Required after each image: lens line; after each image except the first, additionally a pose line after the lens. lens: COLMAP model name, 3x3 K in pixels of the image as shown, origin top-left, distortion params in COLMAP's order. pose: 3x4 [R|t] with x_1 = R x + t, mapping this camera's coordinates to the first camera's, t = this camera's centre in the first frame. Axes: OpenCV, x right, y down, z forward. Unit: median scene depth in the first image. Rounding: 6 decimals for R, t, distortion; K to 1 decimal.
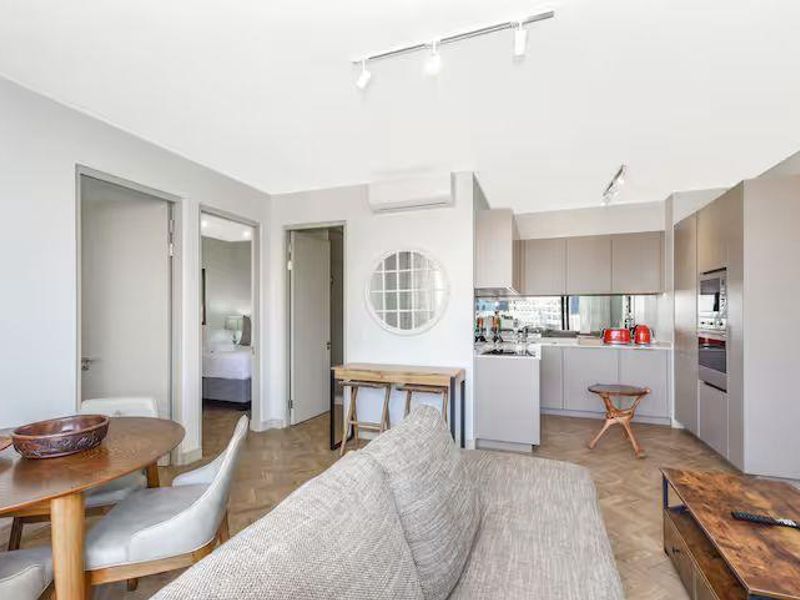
lens RADIAL K [[374.9, 0, 414.9], [0, 374.9, 313.5], [0, 0, 1]] dist [0.005801, 0.001050]
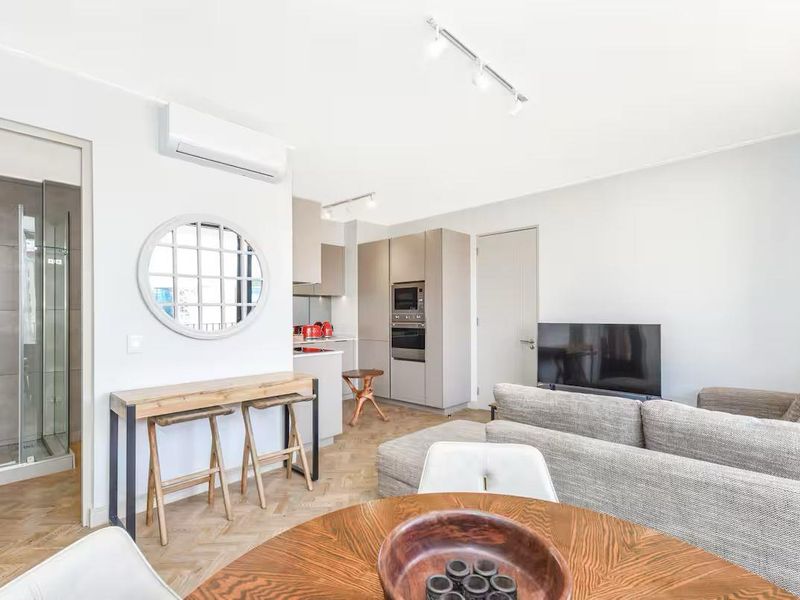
lens RADIAL K [[374.9, 0, 408.1], [0, 374.9, 315.0], [0, 0, 1]] dist [0.005801, 0.001050]
pose [[0.434683, -0.002952, 0.900579, -0.490885], [0.005993, 0.999982, 0.000385, 0.013938], [-0.900564, 0.005230, 0.434693, 0.329109]]
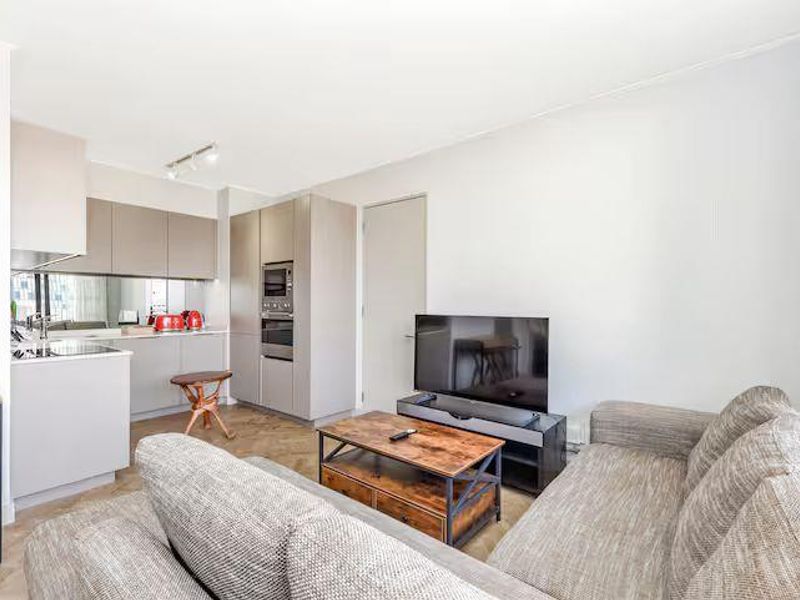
lens RADIAL K [[374.9, 0, 398.8], [0, 374.9, 305.0], [0, 0, 1]] dist [0.005801, 0.001050]
pose [[0.358219, -0.000263, 0.933637, -0.167630], [-0.003937, 0.999991, 0.001793, 0.017180], [-0.933629, -0.004318, 0.358215, 0.195294]]
